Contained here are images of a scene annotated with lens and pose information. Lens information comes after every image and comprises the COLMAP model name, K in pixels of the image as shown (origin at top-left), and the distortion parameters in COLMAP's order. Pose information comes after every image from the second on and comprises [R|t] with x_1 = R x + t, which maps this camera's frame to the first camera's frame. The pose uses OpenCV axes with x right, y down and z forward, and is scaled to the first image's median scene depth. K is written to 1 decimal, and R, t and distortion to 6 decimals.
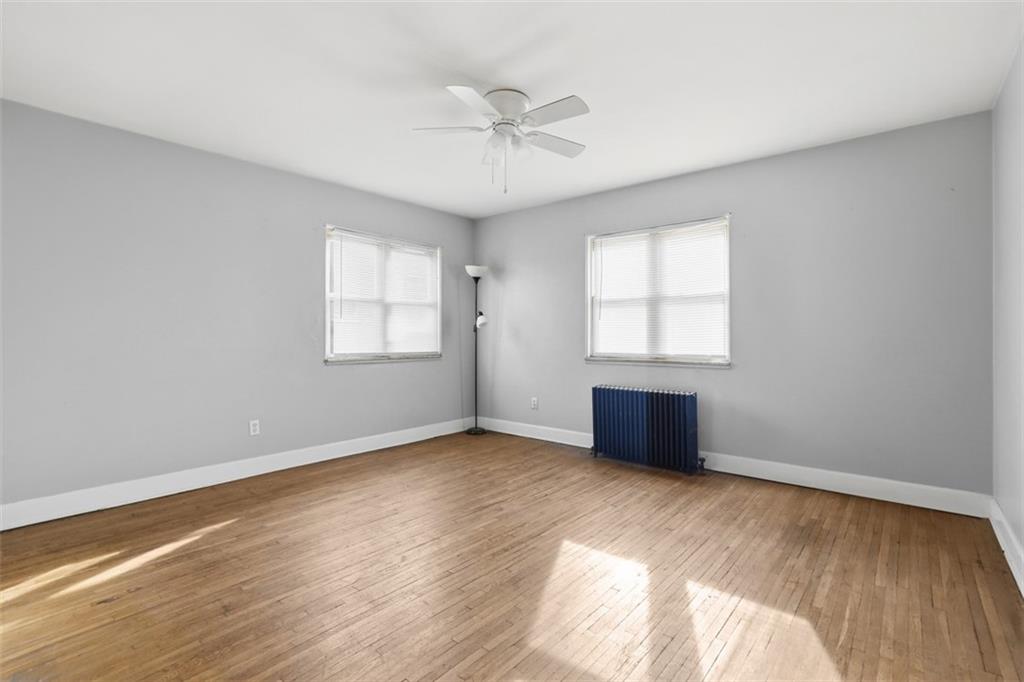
lens RADIAL K [[474.6, 0, 513.3], [0, 474.6, 338.7], [0, 0, 1]] dist [-0.010978, -0.000558]
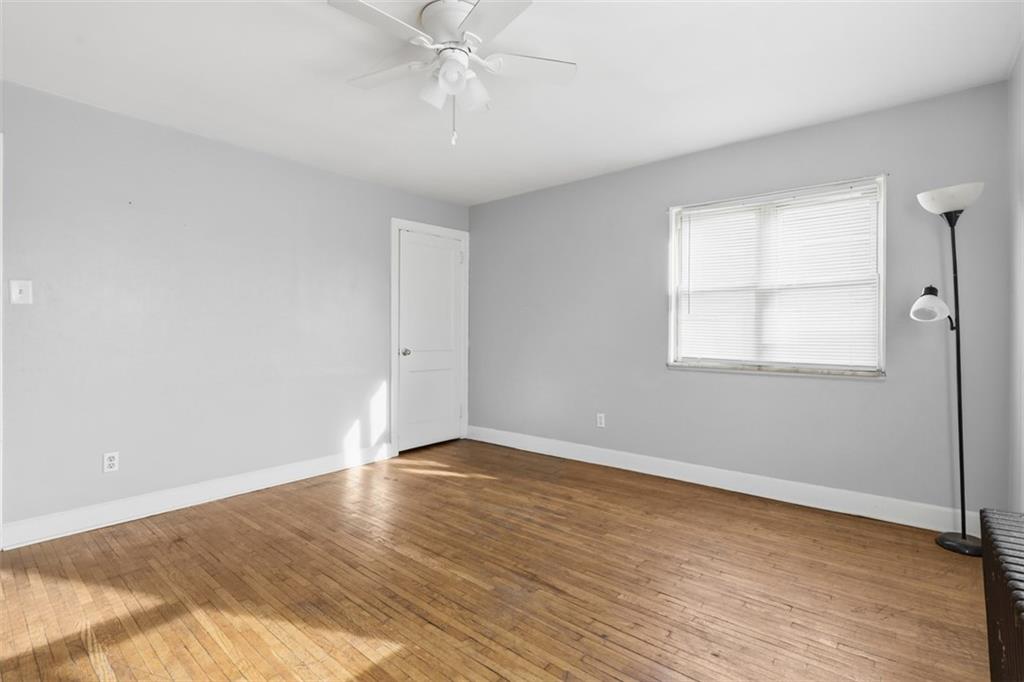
lens RADIAL K [[474.6, 0, 519.6], [0, 474.6, 336.8], [0, 0, 1]] dist [-0.010978, -0.000558]
pose [[0.009535, 0.005646, -0.999939, 0.620852], [-0.010854, 0.999926, 0.005543, -0.007676], [0.999896, 0.010800, 0.009596, 0.935045]]
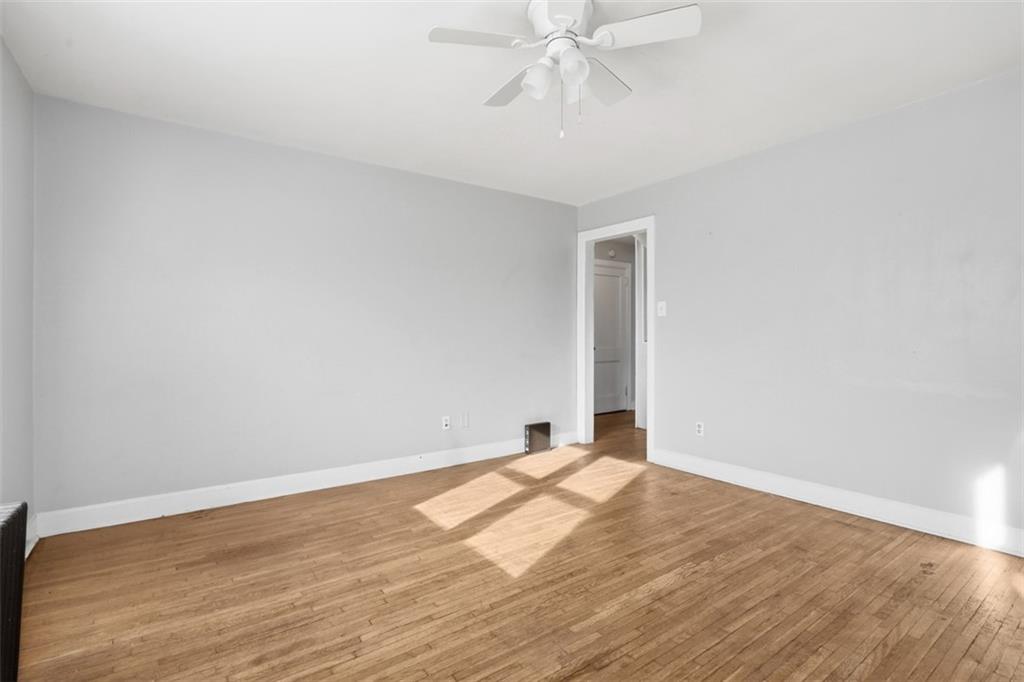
lens RADIAL K [[474.6, 0, 518.9], [0, 474.6, 337.3], [0, 0, 1]] dist [-0.010978, -0.000558]
pose [[-0.971847, 0.003599, 0.235585, -0.103850], [0.006771, 0.999897, 0.012659, -0.012732], [-0.235515, 0.013898, -0.971771, 1.465670]]
